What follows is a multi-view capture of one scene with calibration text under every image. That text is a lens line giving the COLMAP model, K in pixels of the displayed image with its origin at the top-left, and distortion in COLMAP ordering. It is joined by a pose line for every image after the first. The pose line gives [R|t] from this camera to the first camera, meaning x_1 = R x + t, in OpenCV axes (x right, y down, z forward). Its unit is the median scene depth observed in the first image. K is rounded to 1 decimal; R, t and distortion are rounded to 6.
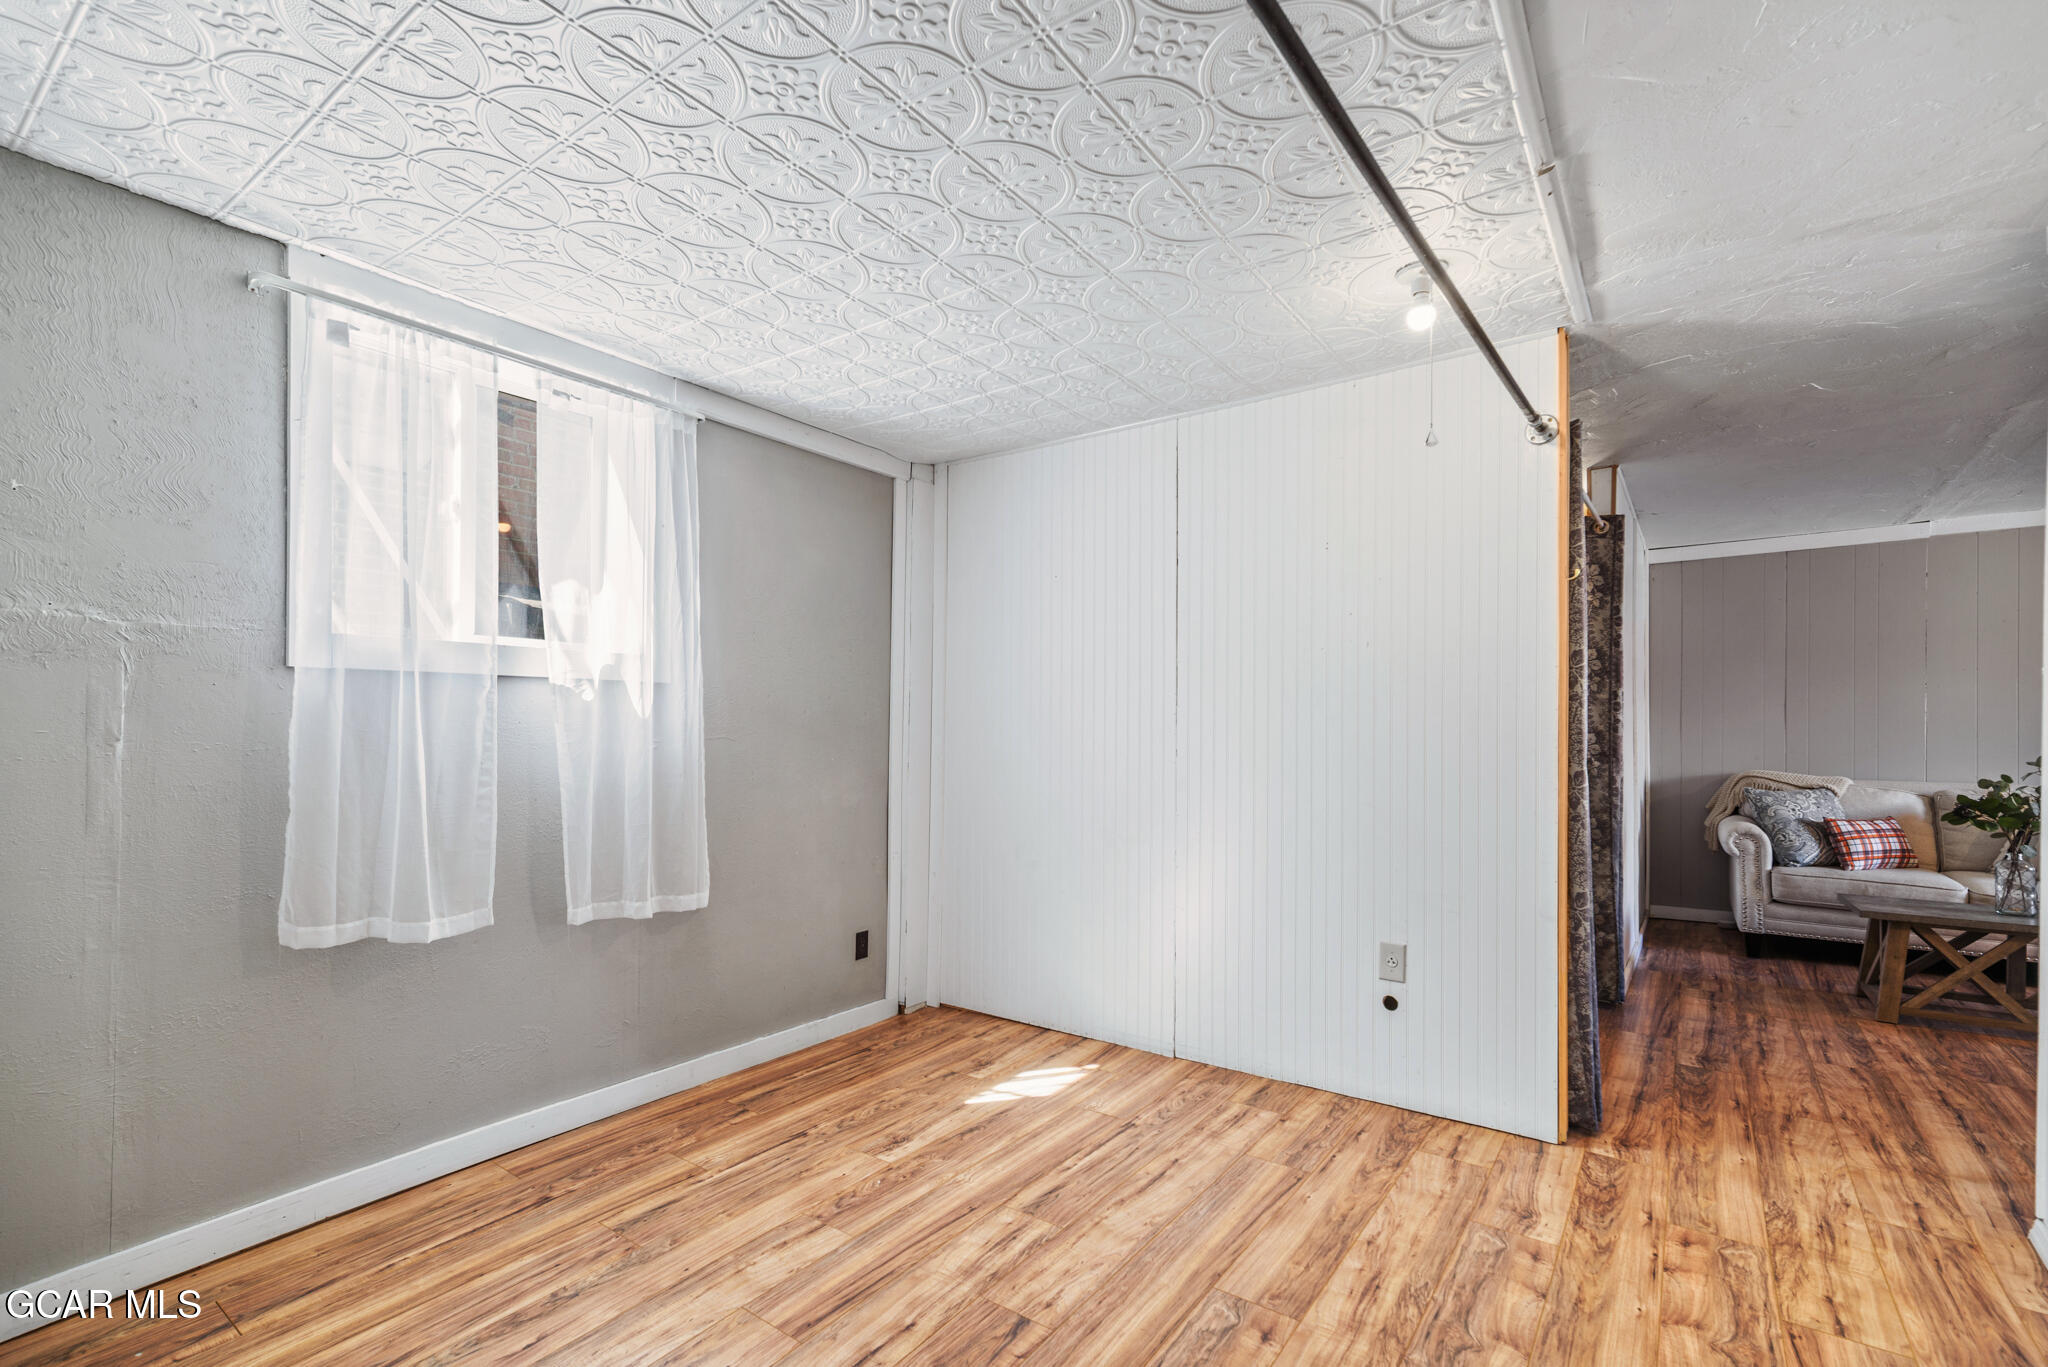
lens RADIAL K [[899.7, 0, 1016.6], [0, 899.7, 719.0], [0, 0, 1]] dist [0.007997, 0.000078]
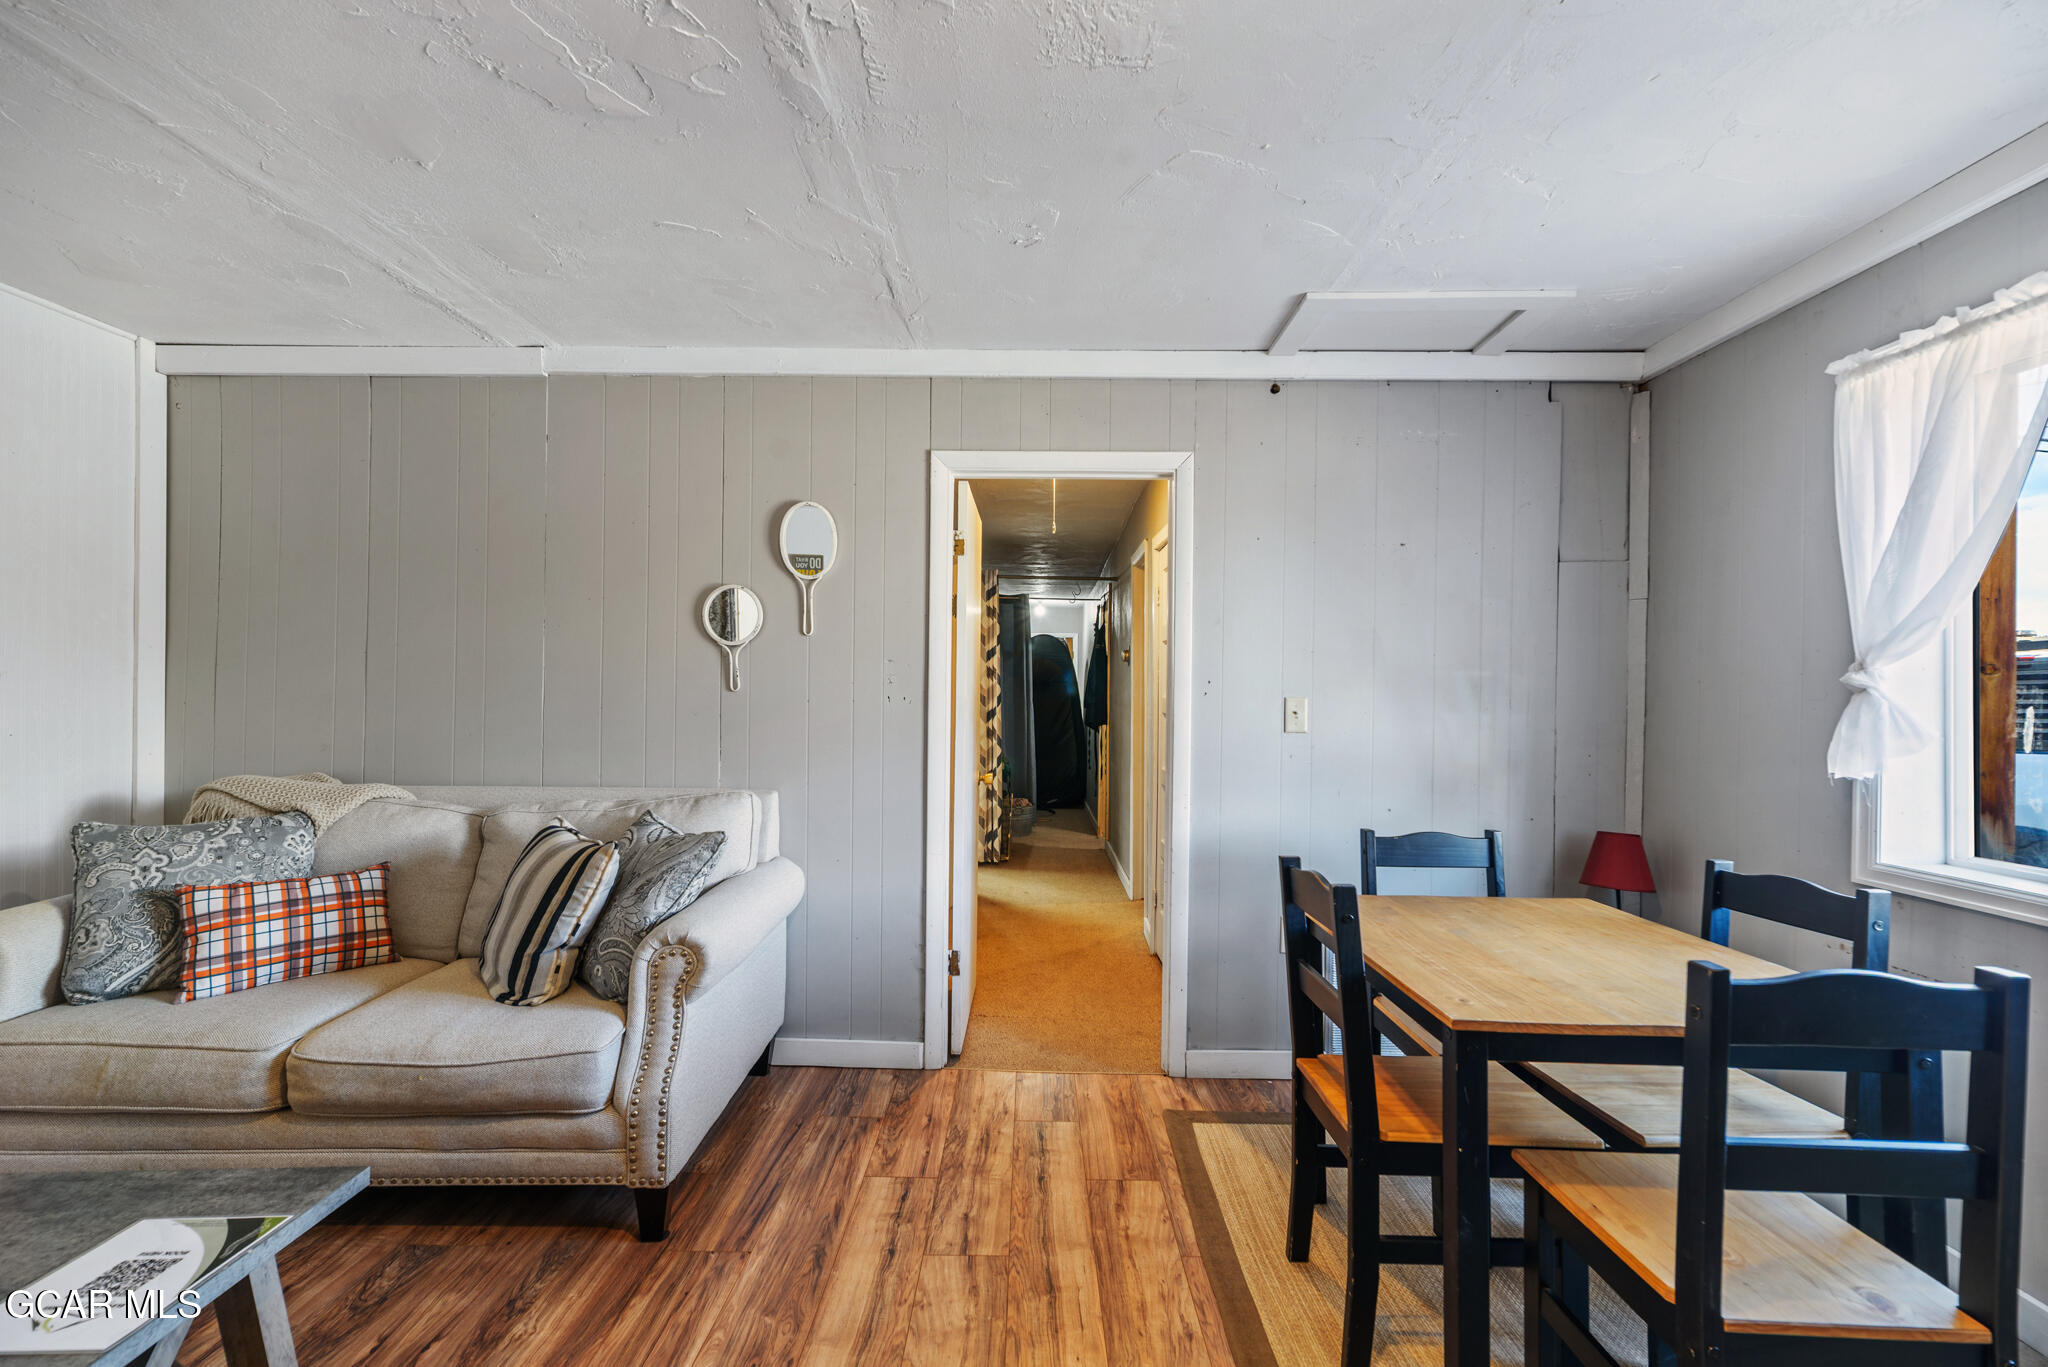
lens RADIAL K [[899.7, 0, 1014.5], [0, 899.7, 692.0], [0, 0, 1]] dist [0.007997, 0.000078]
pose [[0.805565, 0.001411, 0.592506, 0.960240], [-0.011017, 0.999860, 0.012598, -0.002217], [-0.592405, -0.016677, 0.805468, 0.364509]]
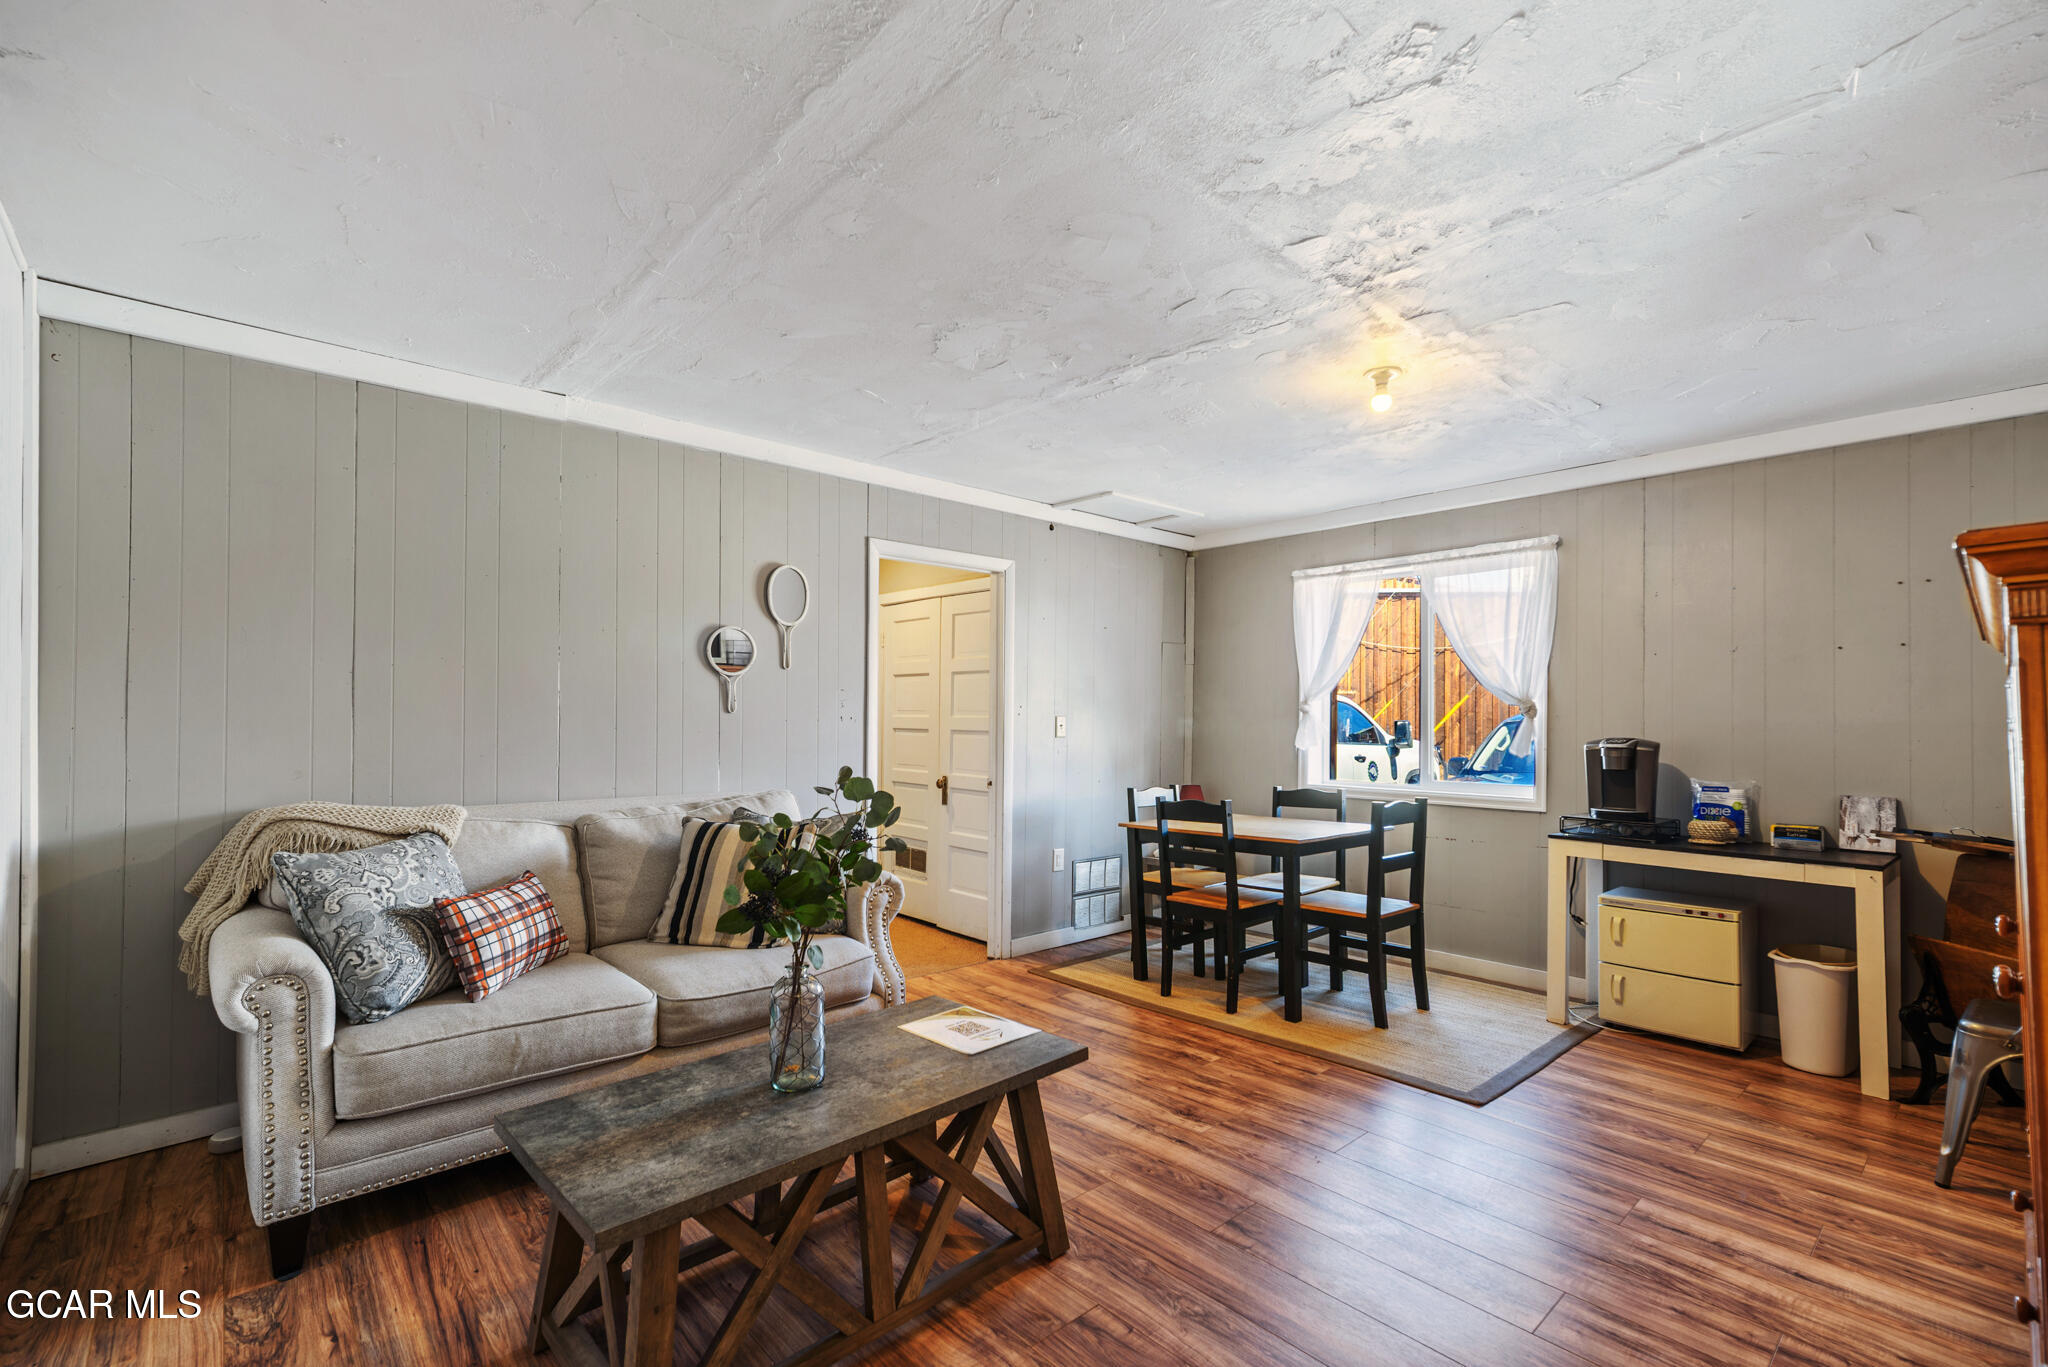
lens RADIAL K [[899.7, 0, 1022.8], [0, 899.7, 716.1], [0, 0, 1]] dist [0.007997, 0.000078]
pose [[0.196114, -0.004539, 0.980571, 0.470688], [-0.016429, 0.999834, 0.007914, -0.000362], [-0.980443, -0.017661, 0.196007, 0.589455]]
